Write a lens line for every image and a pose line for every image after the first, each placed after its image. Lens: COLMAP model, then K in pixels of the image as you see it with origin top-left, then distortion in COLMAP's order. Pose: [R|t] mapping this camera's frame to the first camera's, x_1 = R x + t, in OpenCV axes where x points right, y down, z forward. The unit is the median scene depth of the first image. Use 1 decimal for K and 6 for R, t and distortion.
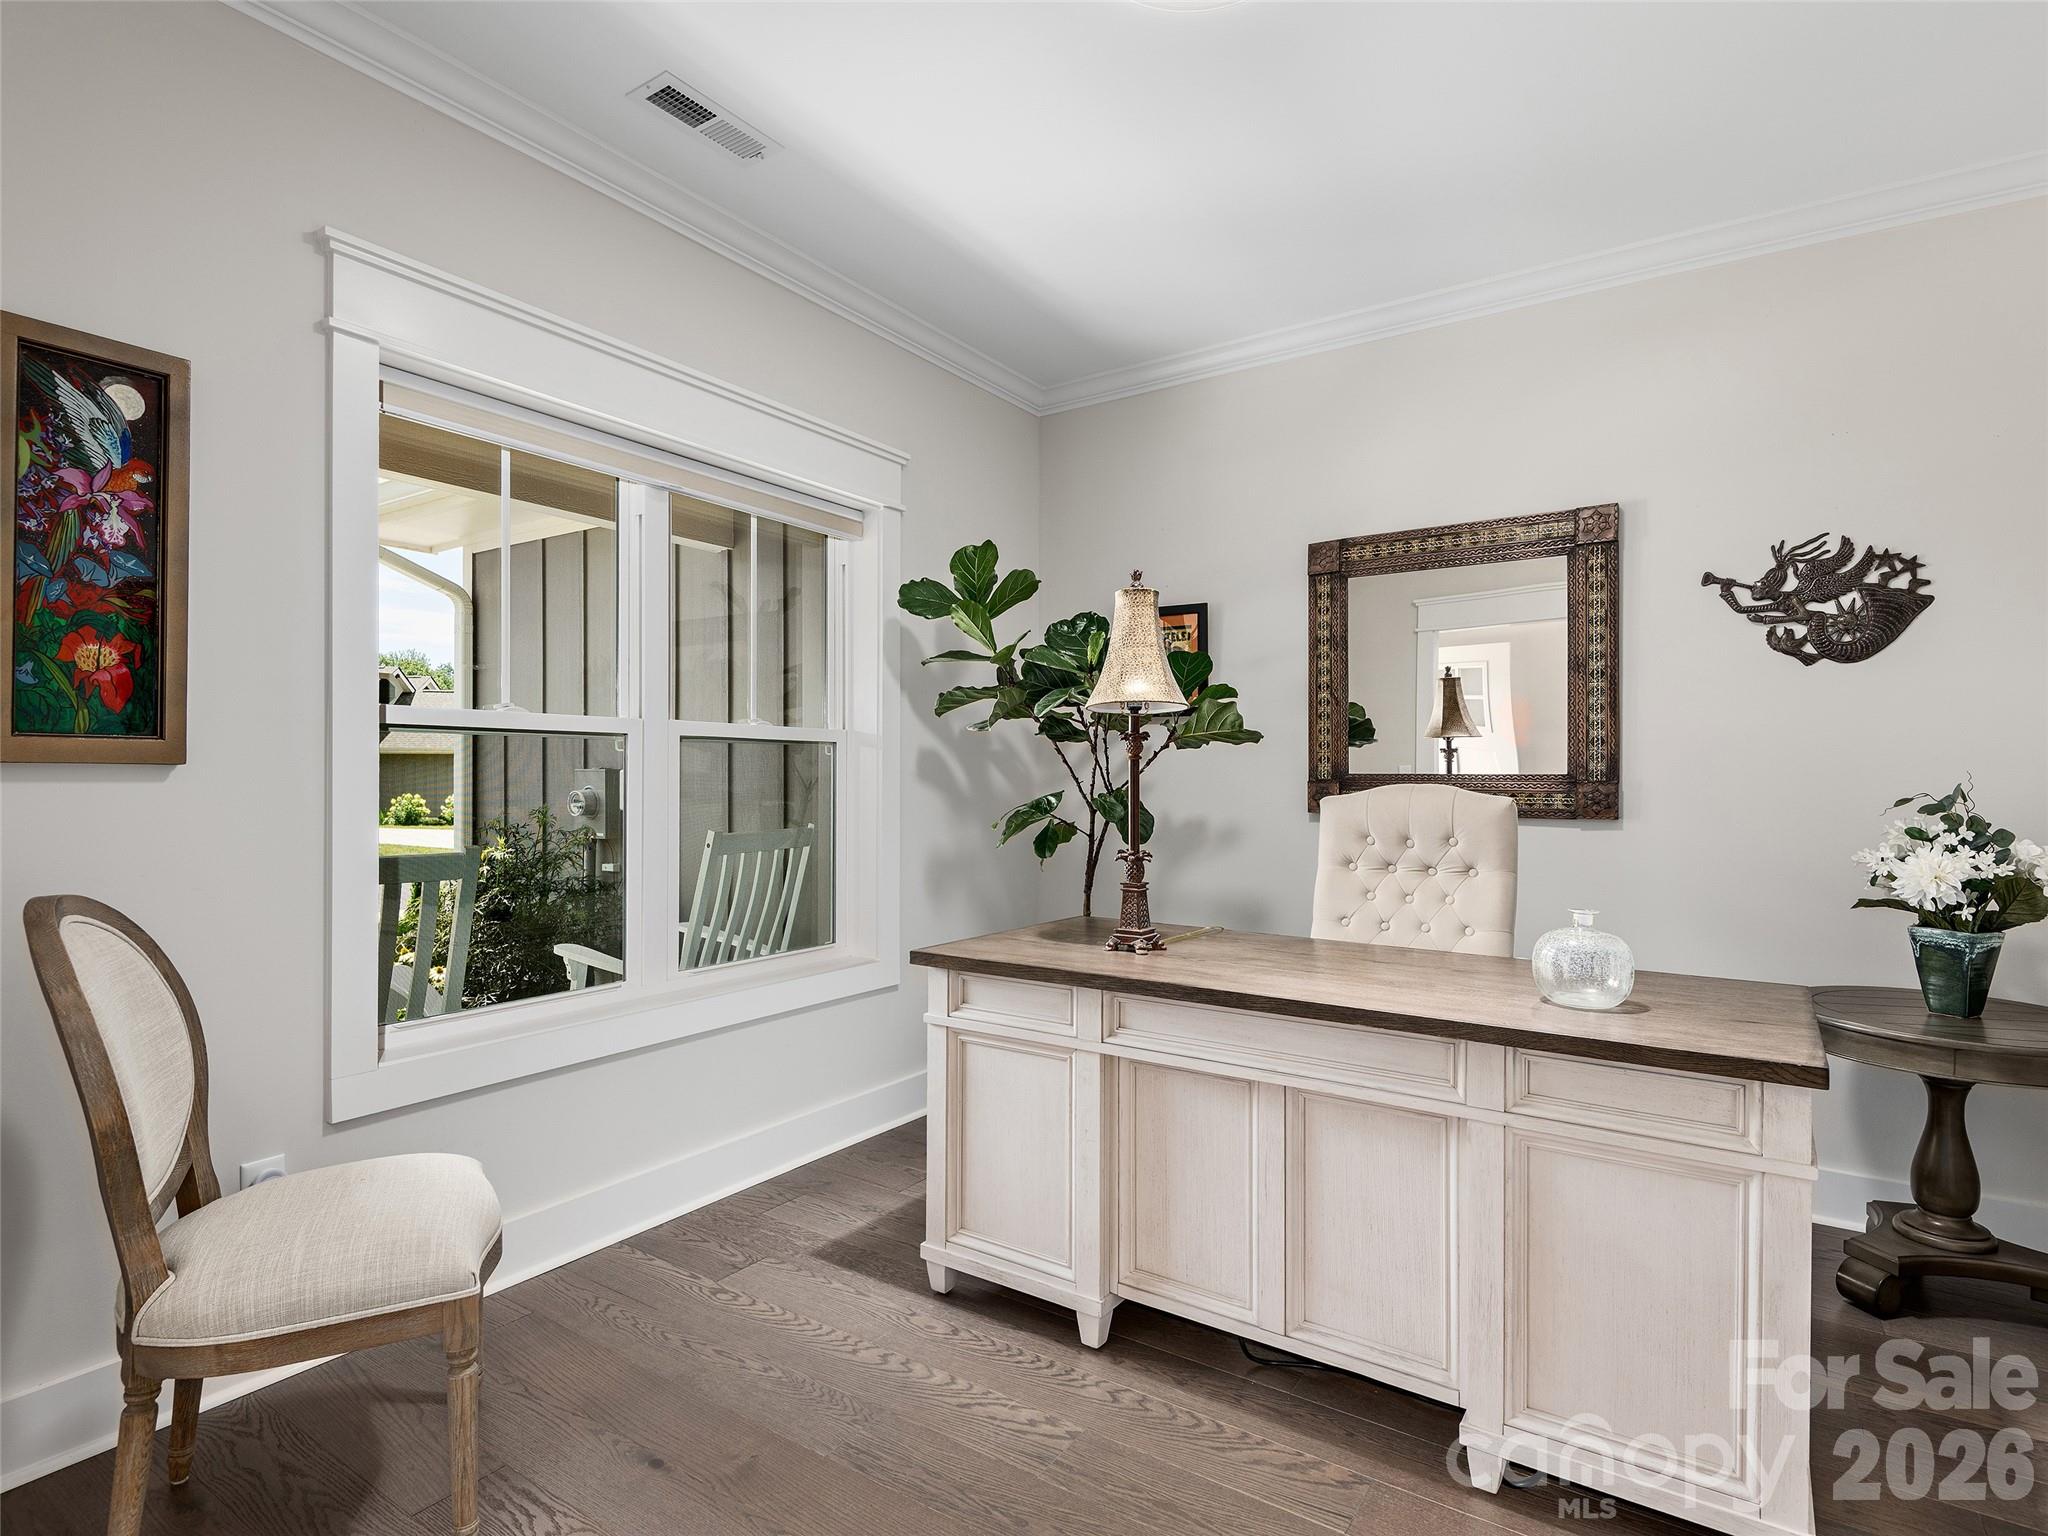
lens RADIAL K [[1049.4, 0, 1036.5], [0, 1049.4, 775.9], [0, 0, 1]] dist [0.018739, -0.022881]
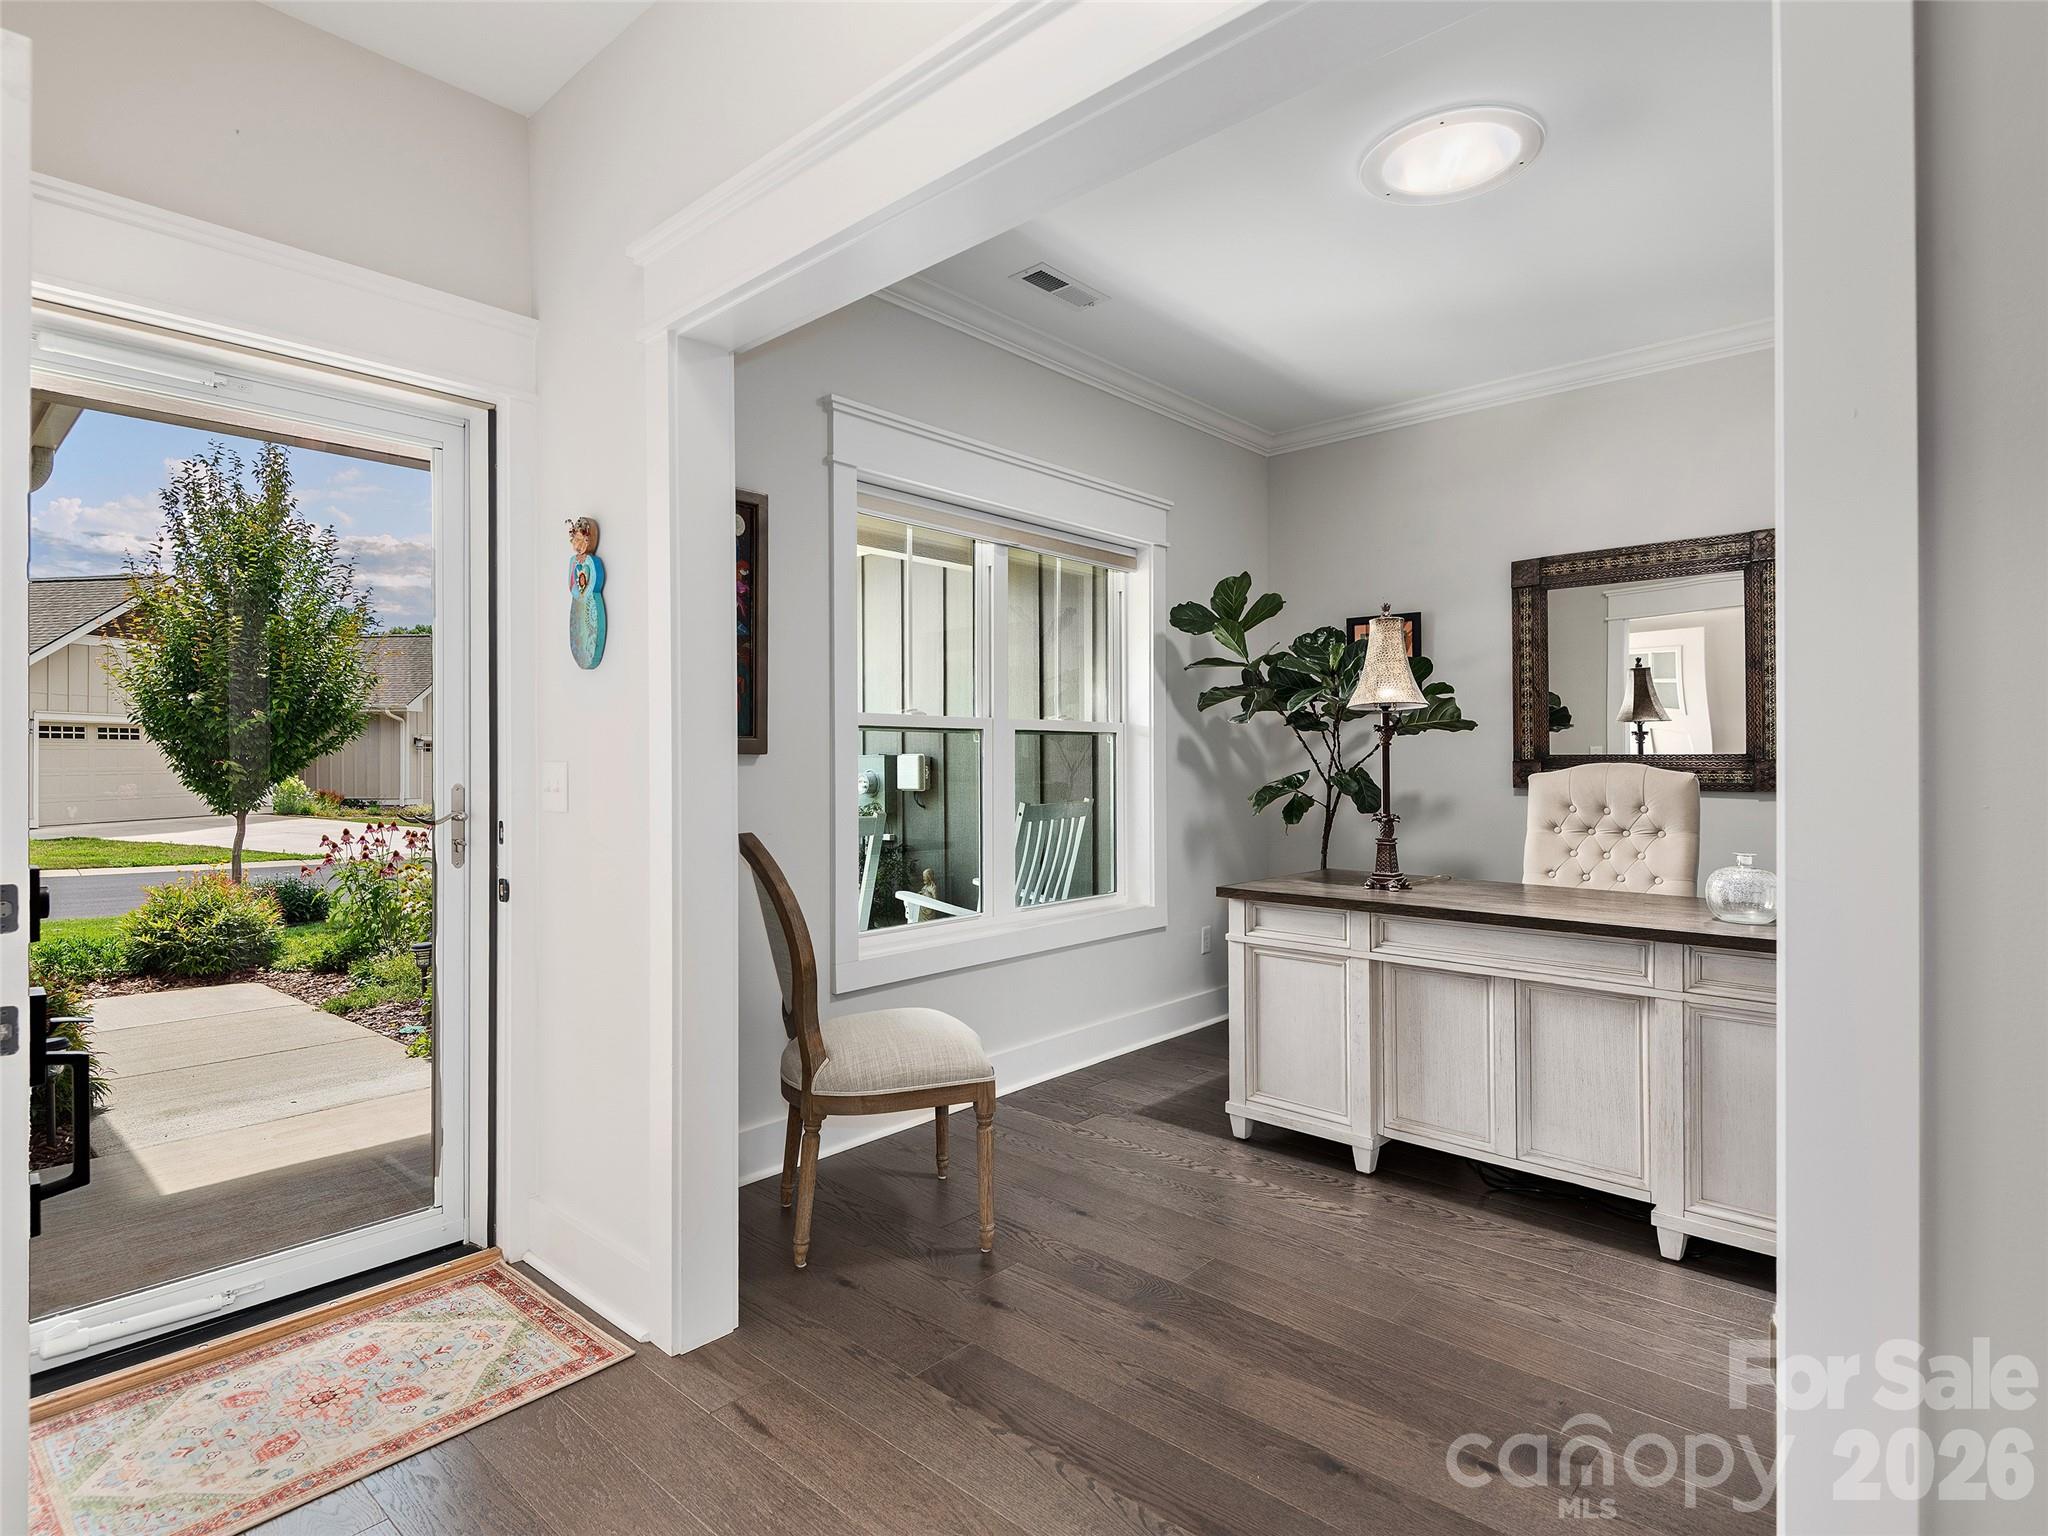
lens RADIAL K [[1057.4, 0, 1030.8], [0, 1057.4, 753.7], [0, 0, 1]] dist [0.026723, -0.036215]
pose [[0.989098, -0.006936, -0.147096, -0.121172], [0.006095, 0.999962, -0.006167, 0.000614], [0.147133, 0.005203, 0.989103, -0.311673]]
